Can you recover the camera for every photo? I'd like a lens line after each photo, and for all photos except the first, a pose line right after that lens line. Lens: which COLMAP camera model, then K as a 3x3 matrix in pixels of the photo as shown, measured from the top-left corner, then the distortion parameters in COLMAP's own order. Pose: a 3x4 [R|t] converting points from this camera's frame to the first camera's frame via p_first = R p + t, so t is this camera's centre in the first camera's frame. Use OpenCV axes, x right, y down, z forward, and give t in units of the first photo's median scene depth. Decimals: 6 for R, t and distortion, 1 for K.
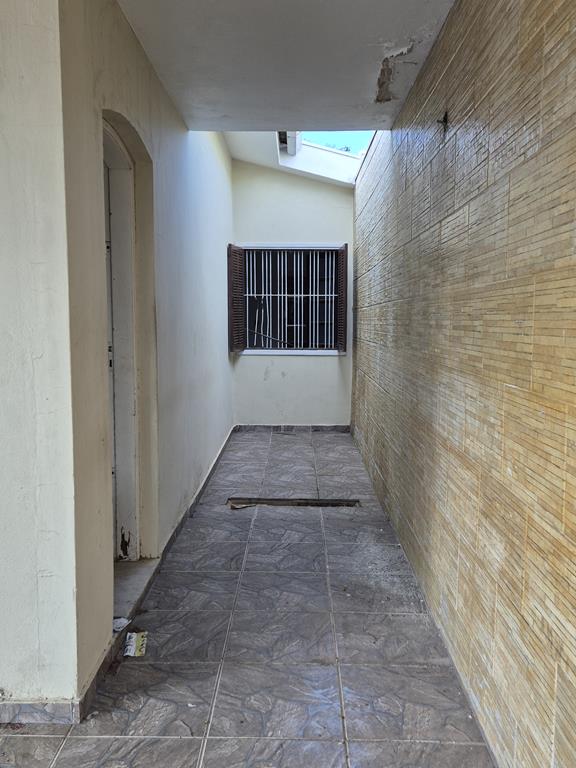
lens RADIAL K [[515.0, 0, 288.0], [0, 515.0, 384.0], [0, 0, 1]] dist [0.050805, -0.040354]
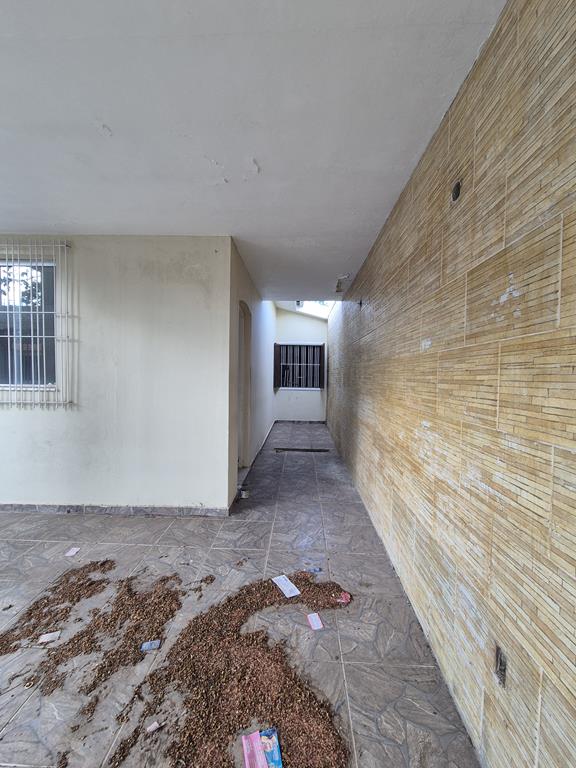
lens RADIAL K [[315.1, 0, 287.7], [0, 315.1, 391.3], [0, 0, 1]] dist [0.001485, 0.000437]
pose [[0.999898, 0.014234, 0.000727, -0.066570], [-0.014141, 0.997127, -0.074419, 0.073568], [-0.001784, 0.074401, 0.997227, -0.539115]]
